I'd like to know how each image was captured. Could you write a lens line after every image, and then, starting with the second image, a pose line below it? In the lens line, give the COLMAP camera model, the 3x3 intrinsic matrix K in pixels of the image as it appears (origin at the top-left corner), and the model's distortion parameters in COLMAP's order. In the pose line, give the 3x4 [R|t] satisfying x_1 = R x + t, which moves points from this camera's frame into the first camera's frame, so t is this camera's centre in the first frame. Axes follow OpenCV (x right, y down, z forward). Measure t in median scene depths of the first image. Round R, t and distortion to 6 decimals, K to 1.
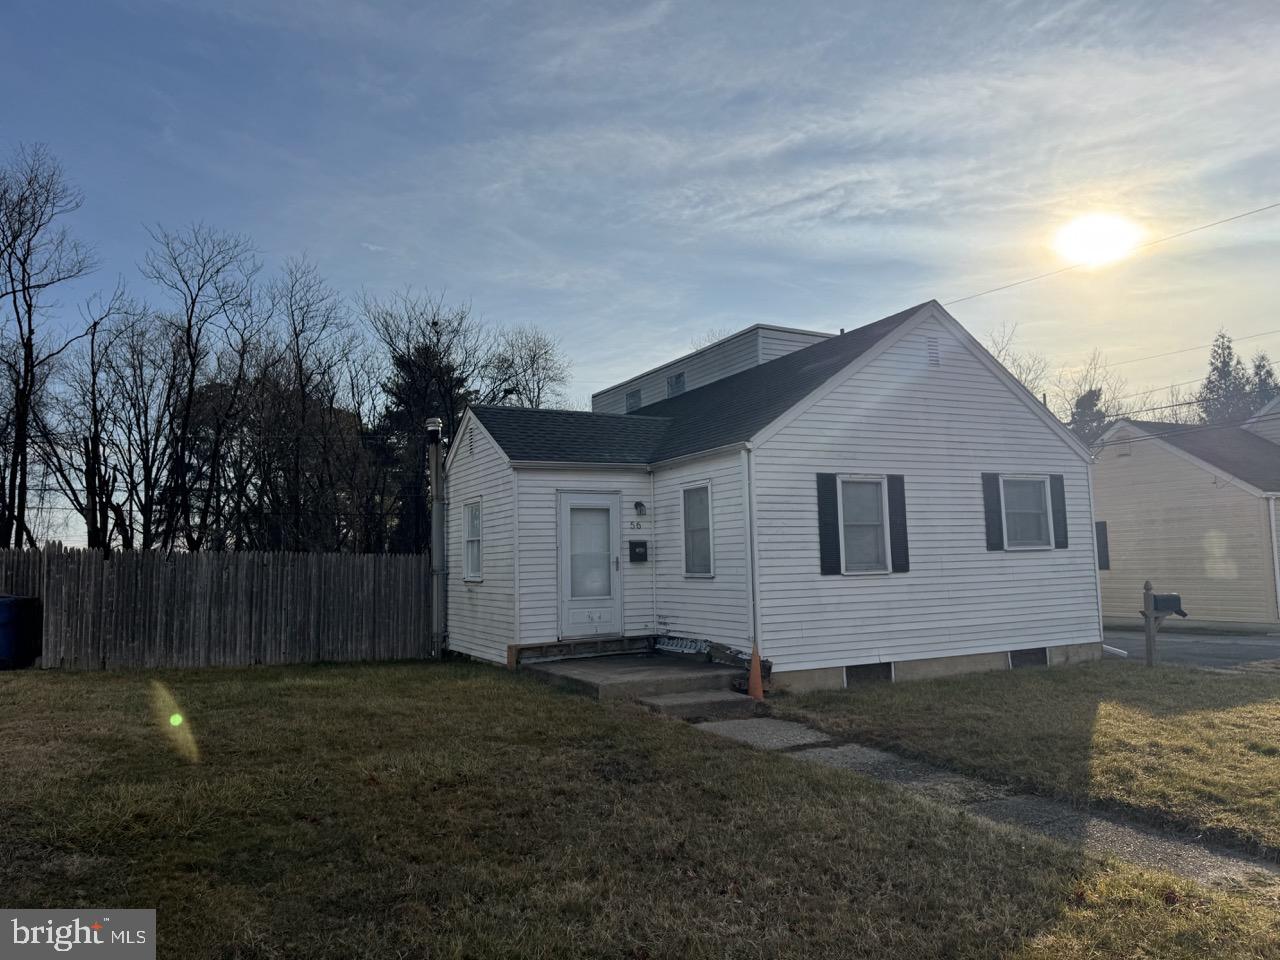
lens RADIAL K [[872.4, 0, 614.4], [0, 872.4, 494.4], [0, 0, 1]] dist [0.075638, -0.102942]
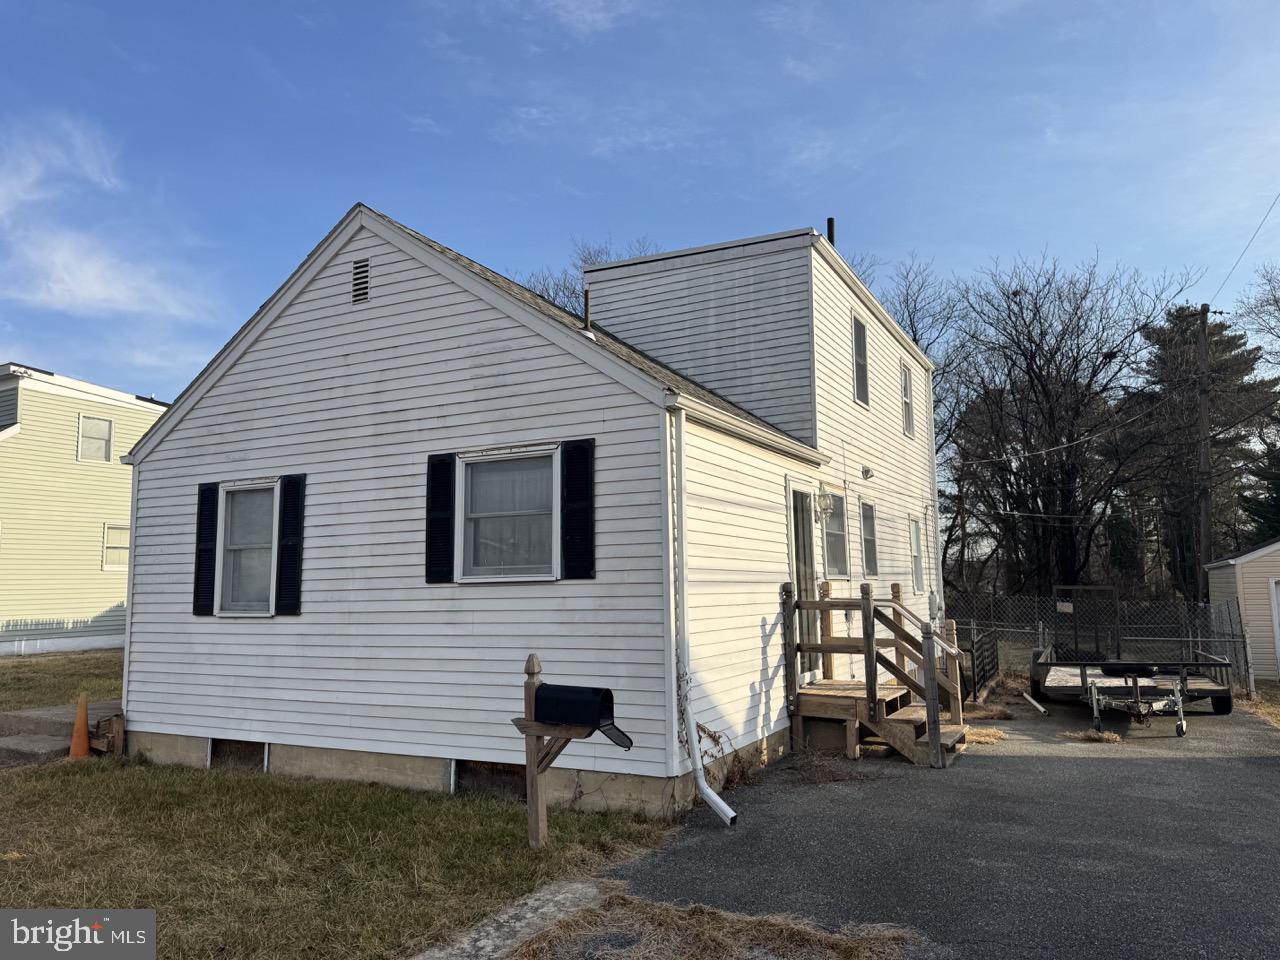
lens RADIAL K [[886.3, 0, 640.3], [0, 886.3, 485.7], [0, 0, 1]] dist [0.122827, -0.241402]
pose [[0.605259, -0.072557, -0.792715, 1.000103], [0.060248, 0.997156, -0.045269, 0.033453], [0.793745, -0.020360, 0.607910, 0.745375]]
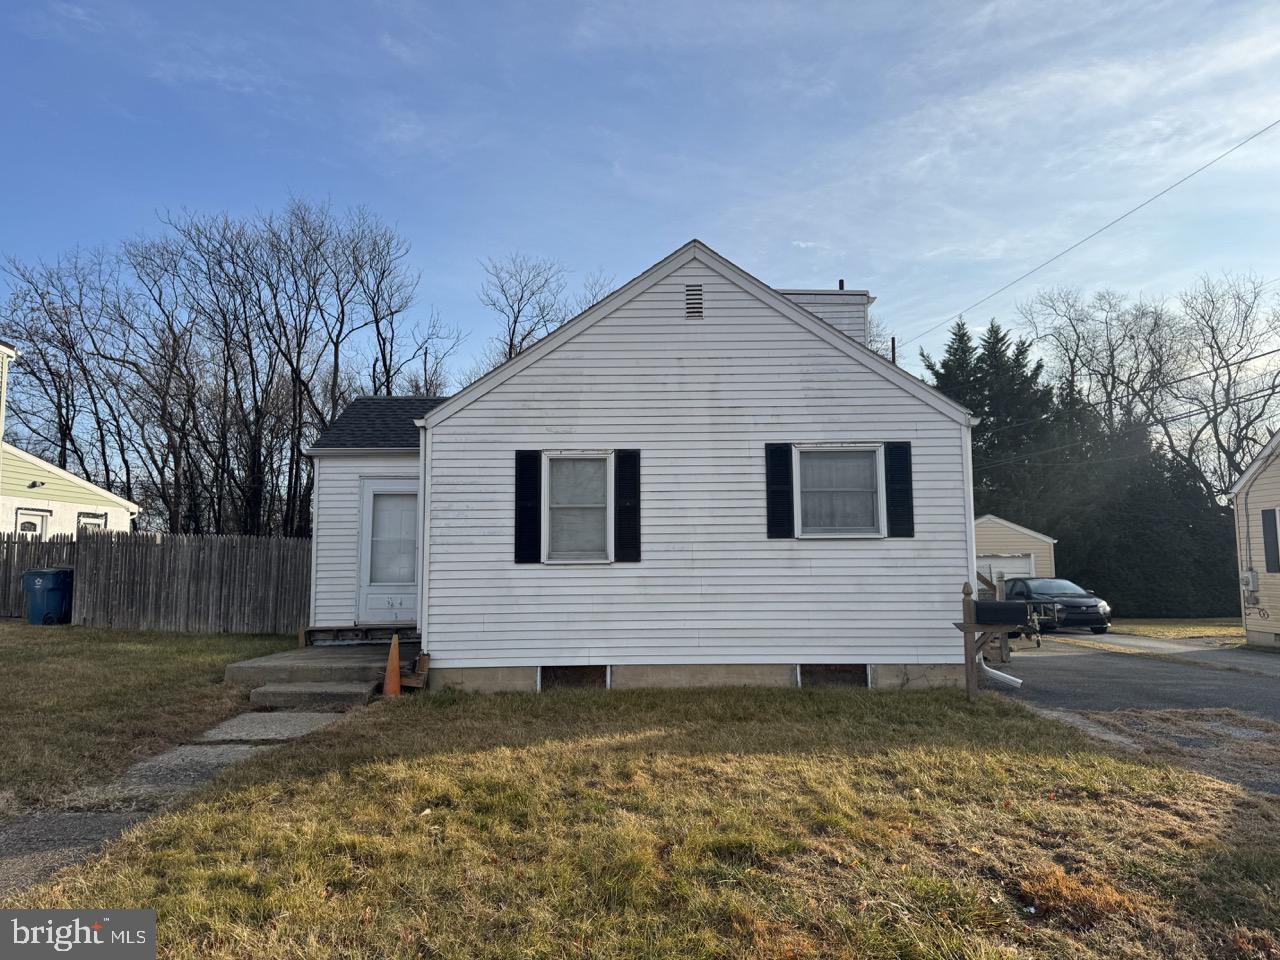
lens RADIAL K [[880.1, 0, 613.4], [0, 880.1, 480.8], [0, 0, 1]] dist [0.044514, -0.044692]
pose [[0.896252, -0.020298, -0.443080, 0.656291], [0.017174, 0.999791, -0.011062, 0.017102], [0.443212, 0.002305, 0.896414, 0.207450]]
